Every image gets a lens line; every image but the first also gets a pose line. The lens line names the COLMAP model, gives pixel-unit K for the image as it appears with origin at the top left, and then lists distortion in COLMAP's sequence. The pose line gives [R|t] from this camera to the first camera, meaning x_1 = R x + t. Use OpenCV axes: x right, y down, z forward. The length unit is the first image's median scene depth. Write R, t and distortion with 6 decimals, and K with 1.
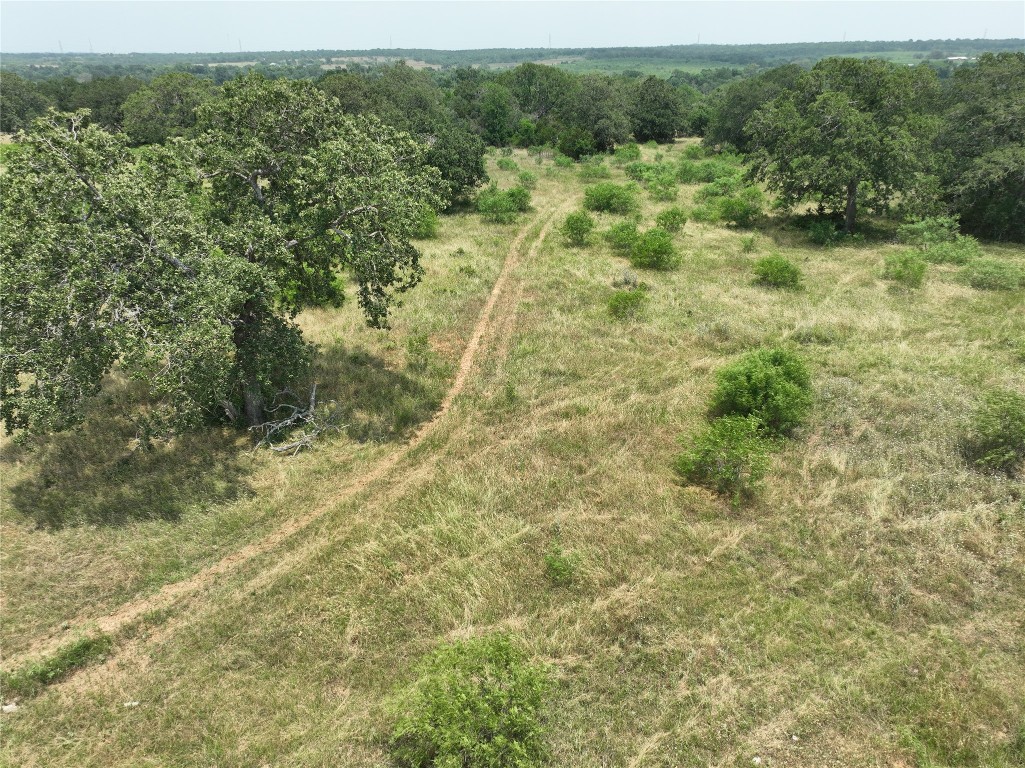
lens RADIAL K [[716.8, 0, 509.5], [0, 716.8, 384.1], [0, 0, 1]] dist [-0.005101, 0.020198]
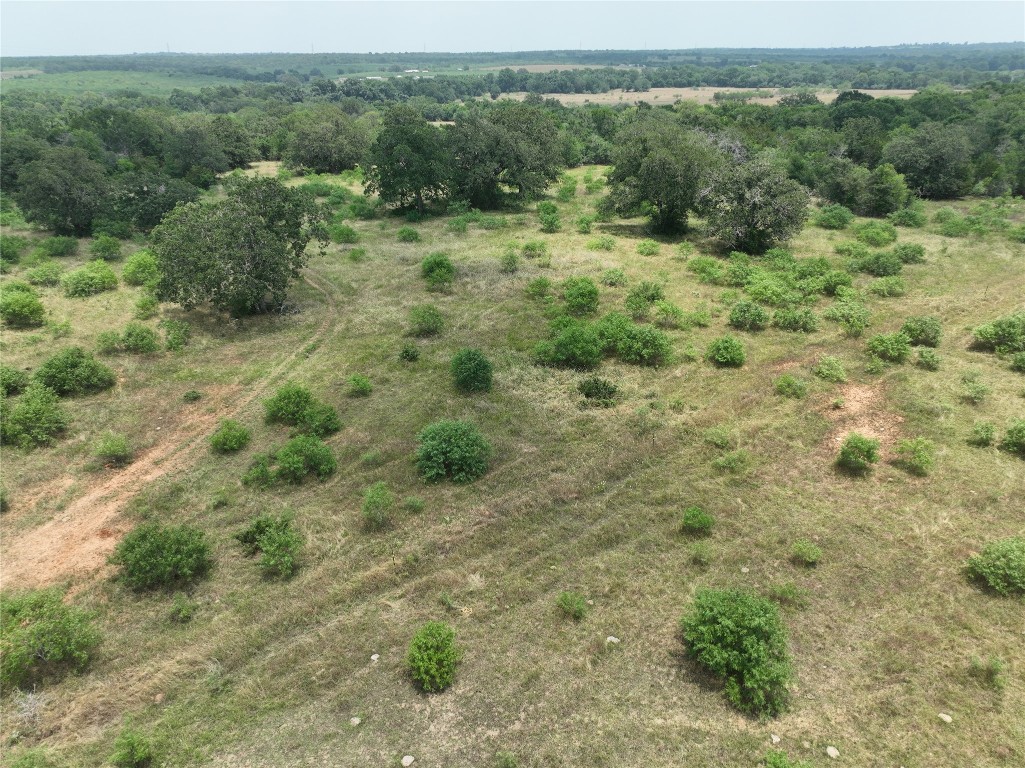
lens RADIAL K [[716.8, 0, 516.0], [0, 716.8, 389.1], [0, 0, 1]] dist [-0.005101, 0.020198]
pose [[0.795575, -0.253972, 0.550054, -0.546336], [0.256008, 0.963783, 0.074721, 0.173294], [-0.549109, 0.081372, 0.831780, -0.752514]]
